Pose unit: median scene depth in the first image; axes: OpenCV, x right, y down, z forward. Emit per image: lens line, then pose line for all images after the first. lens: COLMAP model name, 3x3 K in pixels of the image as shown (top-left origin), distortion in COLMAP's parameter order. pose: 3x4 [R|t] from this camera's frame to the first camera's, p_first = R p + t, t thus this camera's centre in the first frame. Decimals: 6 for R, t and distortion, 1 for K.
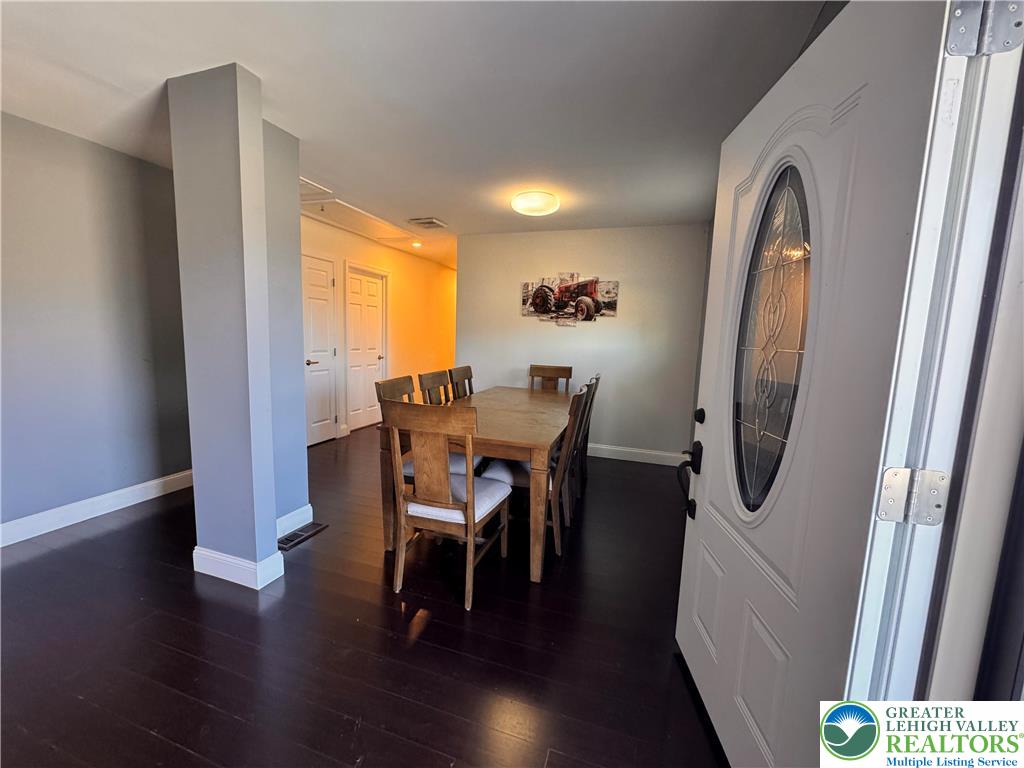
lens RADIAL K [[410.0, 0, 512.0], [0, 410.0, 384.0], [0, 0, 1]] dist [-0.001549, 0.000444]
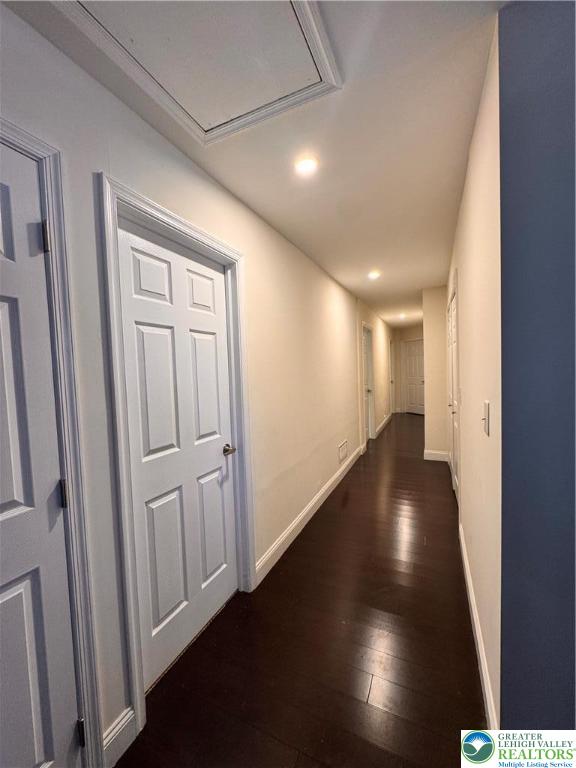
lens RADIAL K [[307.5, 0, 288.0], [0, 307.5, 384.0], [0, 0, 1]] dist [-0.001549, 0.000444]
pose [[0.990869, -0.065627, -0.117779, -0.278057], [0.057109, 0.995600, -0.074293, -0.137416], [0.122137, 0.066889, 0.990257, 0.878519]]
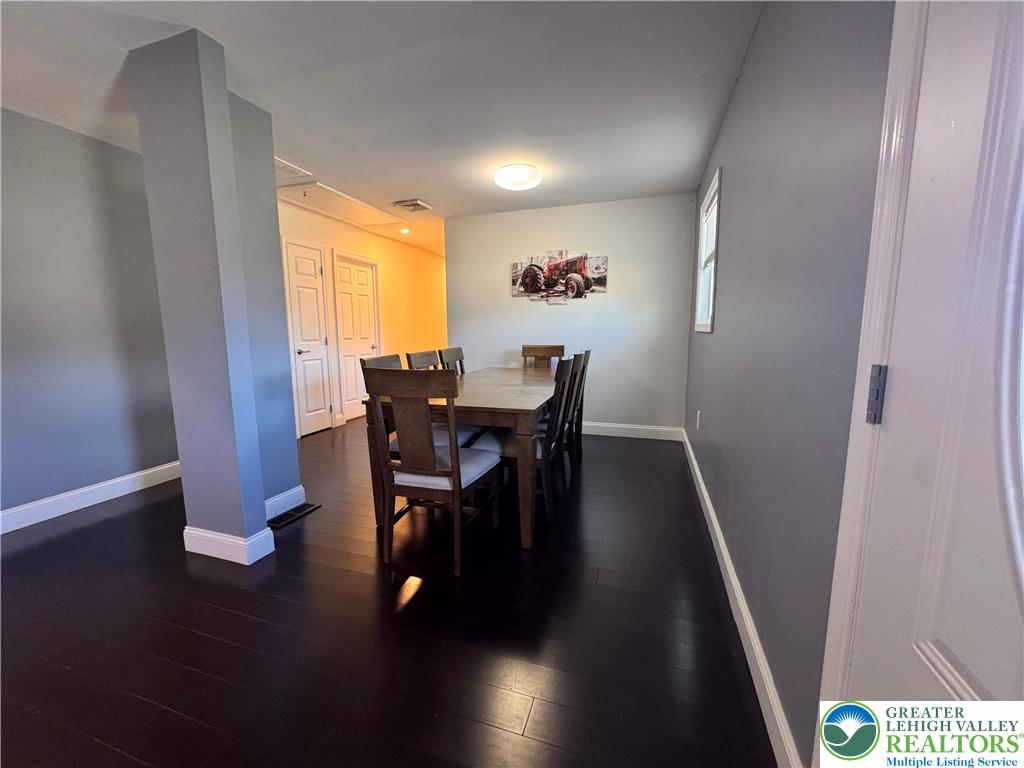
lens RADIAL K [[410.0, 0, 512.0], [0, 410.0, 384.0], [0, 0, 1]] dist [-0.001549, 0.000444]
pose [[0.999133, -0.041171, -0.006231, 0.022353], [0.041241, 0.999081, 0.011679, 0.035836], [0.005744, -0.011926, 0.999912, 0.004610]]
